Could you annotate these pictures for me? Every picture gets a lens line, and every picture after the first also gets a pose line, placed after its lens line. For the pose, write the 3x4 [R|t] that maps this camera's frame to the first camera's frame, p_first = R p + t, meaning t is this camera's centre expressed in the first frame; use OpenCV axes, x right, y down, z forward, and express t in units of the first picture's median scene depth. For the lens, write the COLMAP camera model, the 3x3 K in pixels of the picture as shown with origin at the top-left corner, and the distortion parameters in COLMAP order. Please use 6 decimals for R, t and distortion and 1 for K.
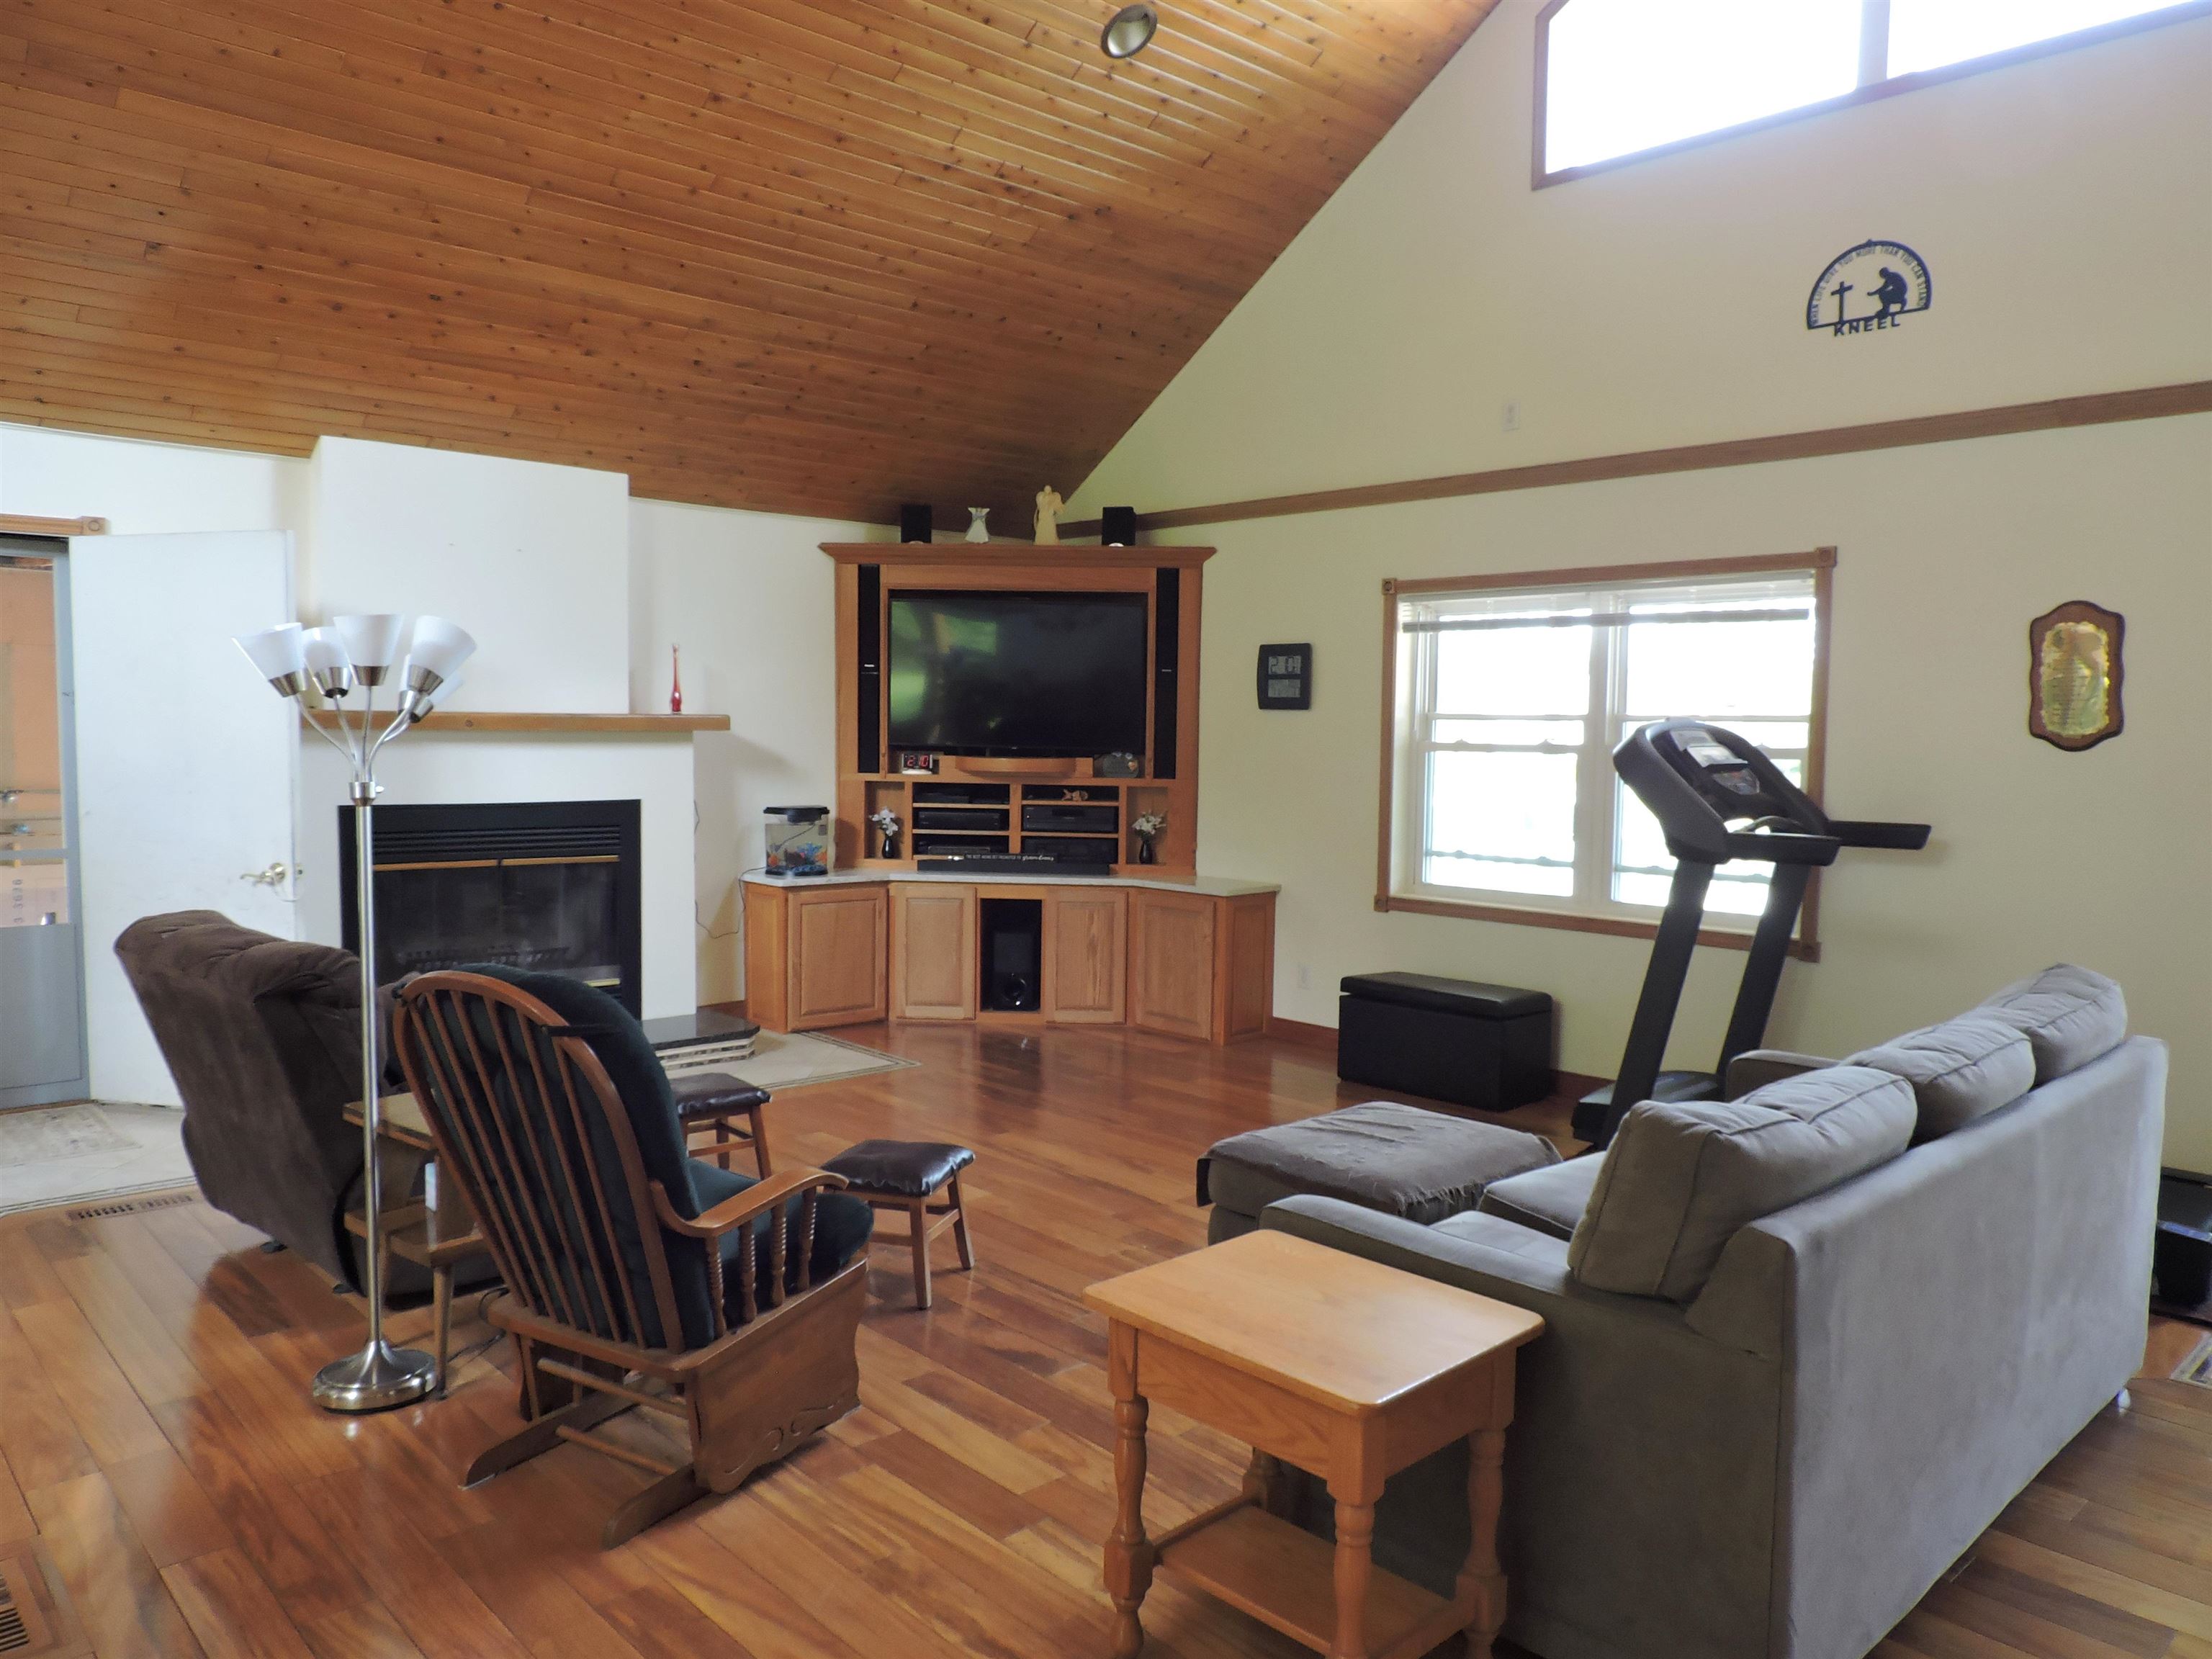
lens RADIAL K [[1566.2, 0, 1112.7], [0, 1566.2, 834.5], [0, 0, 1]] dist [-0.028076, 0.008851]
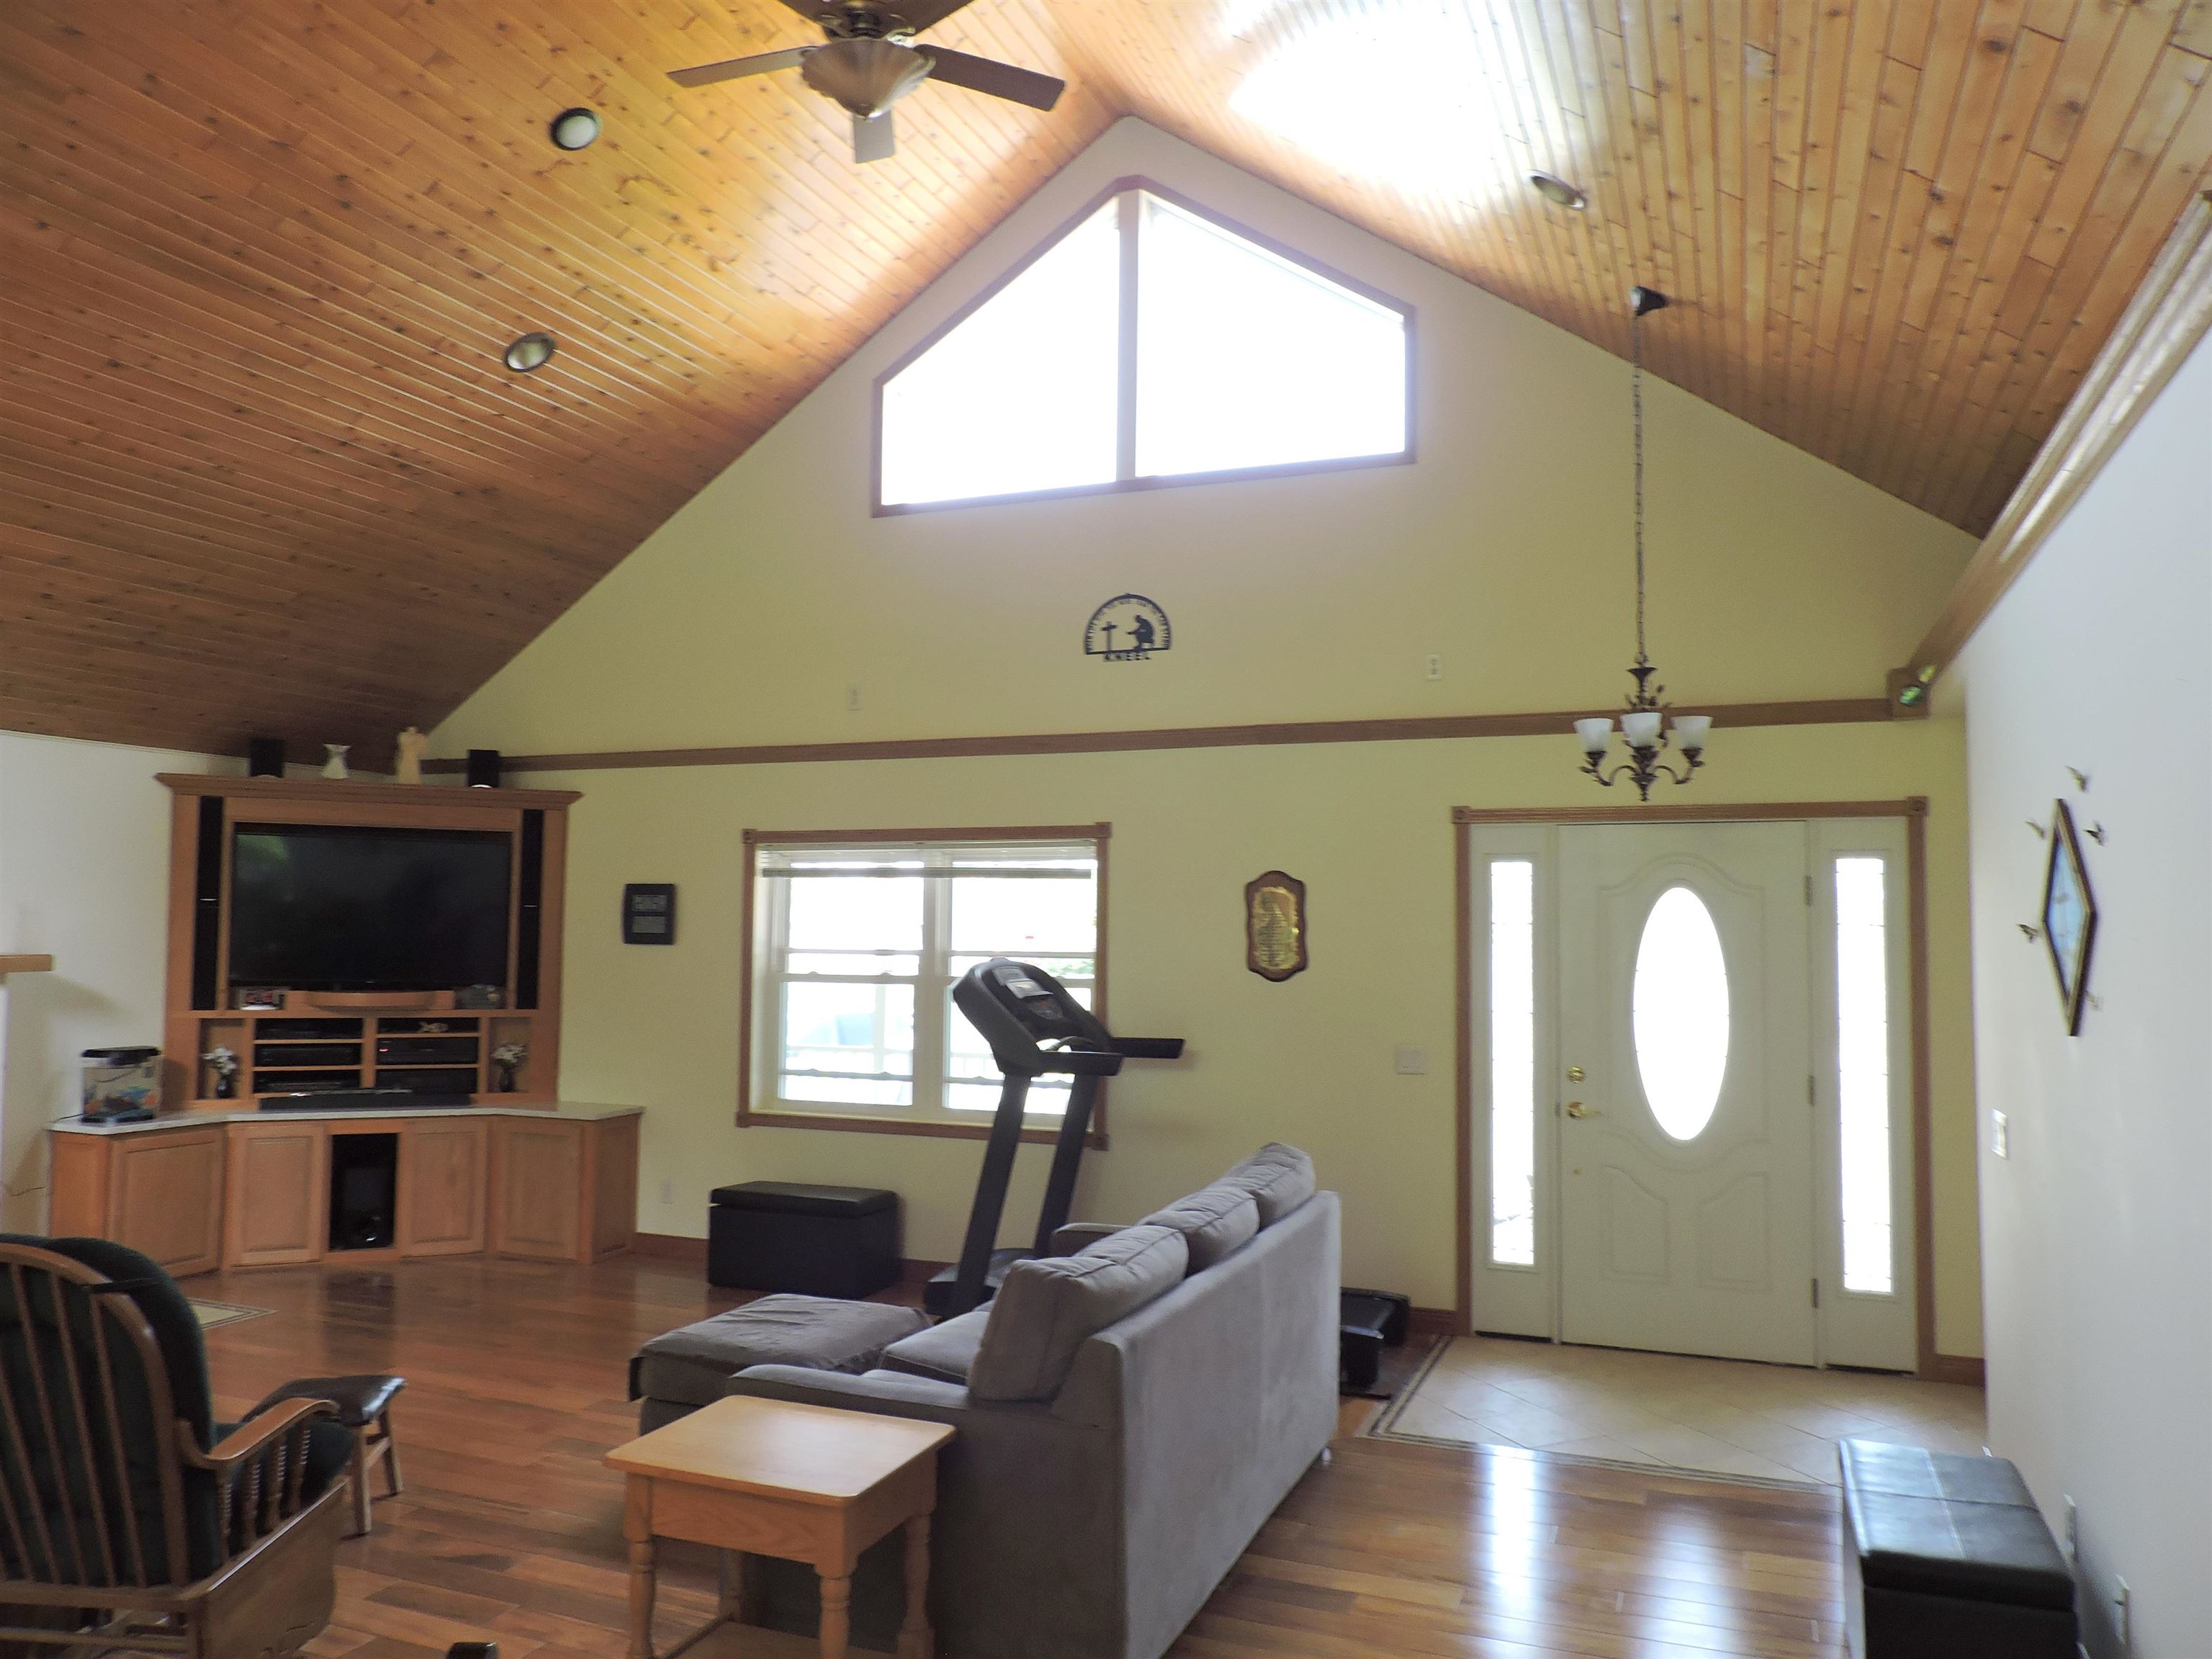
lens RADIAL K [[1566.2, 0, 1112.7], [0, 1566.2, 834.5], [0, 0, 1]] dist [-0.028076, 0.008851]
pose [[0.903513, 0.022045, 0.427993, -0.068727], [0.032933, 0.992152, -0.120626, -0.014167], [-0.427293, 0.123082, 0.895696, -0.125648]]
